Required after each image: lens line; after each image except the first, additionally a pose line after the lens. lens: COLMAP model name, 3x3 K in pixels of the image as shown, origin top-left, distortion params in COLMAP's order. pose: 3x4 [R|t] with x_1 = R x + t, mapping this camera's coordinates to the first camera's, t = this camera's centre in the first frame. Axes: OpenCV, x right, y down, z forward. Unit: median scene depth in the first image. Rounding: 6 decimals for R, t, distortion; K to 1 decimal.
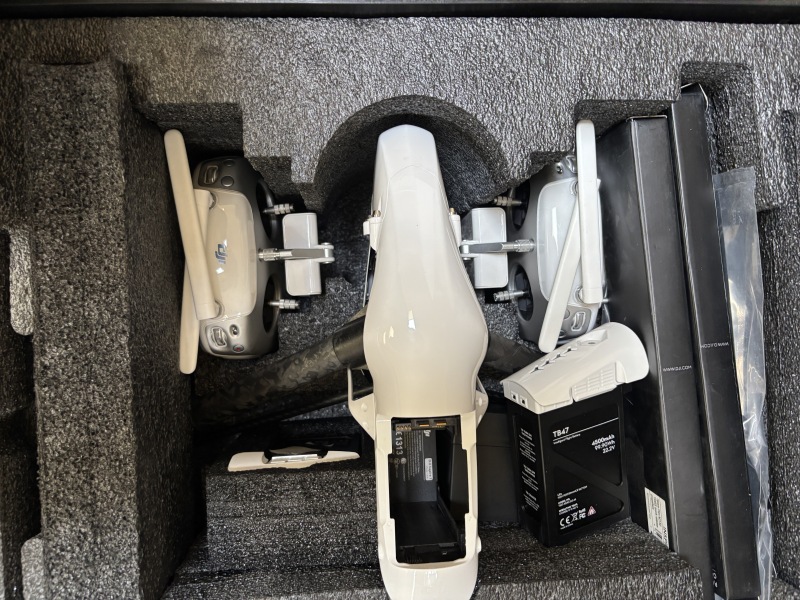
lens RADIAL K [[609.1, 0, 390.2], [0, 609.1, 298.3], [0, 0, 1]] dist [0.002021, -0.025295]
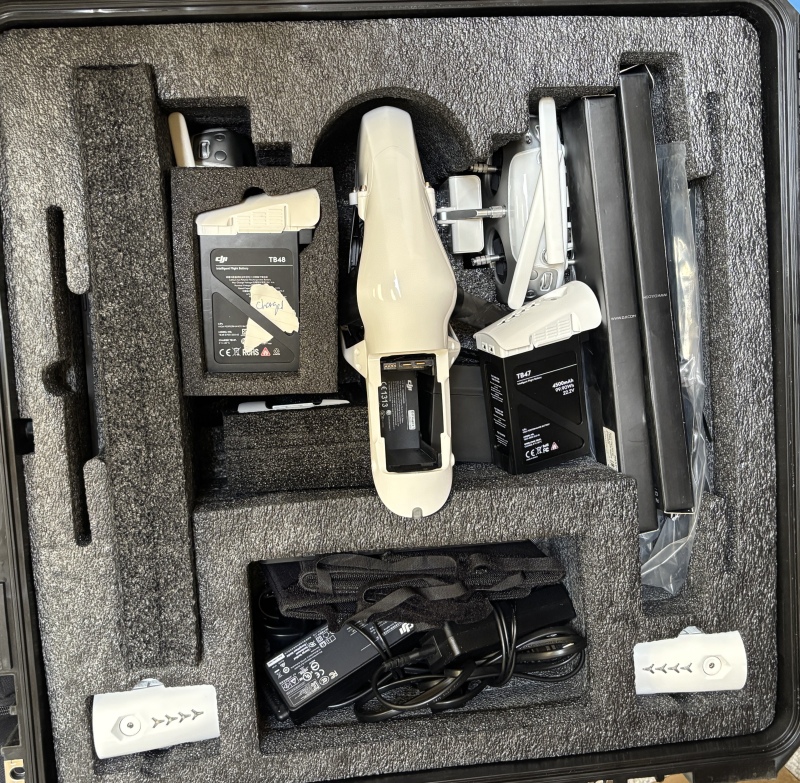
lens RADIAL K [[1046.2, 0, 391.2], [0, 1046.2, 376.1], [0, 0, 1]] dist [0.199315, -0.727331]
pose [[0.998933, -0.022296, 0.040433, -0.058659], [0.018927, 0.996462, 0.081881, 0.056665], [-0.042116, -0.081029, 0.995822, -1.058340]]
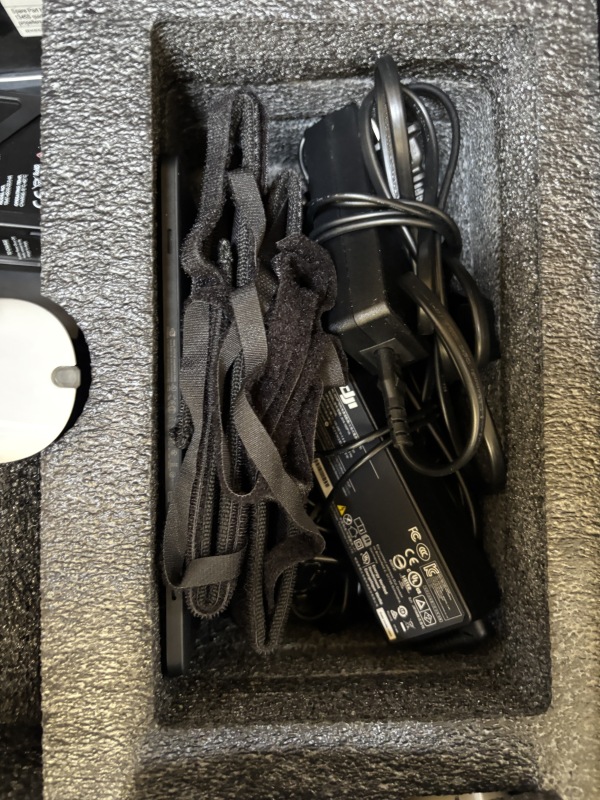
lens RADIAL K [[609.1, 0, 300.0], [0, 609.1, 400.0], [0, 0, 1]] dist [0.002021, -0.025295]
pose [[0.030455, -0.998646, -0.042164, 0.075623], [0.998568, 0.028542, 0.045254, 0.673299], [-0.043990, -0.043482, 0.998085, 0.370667]]
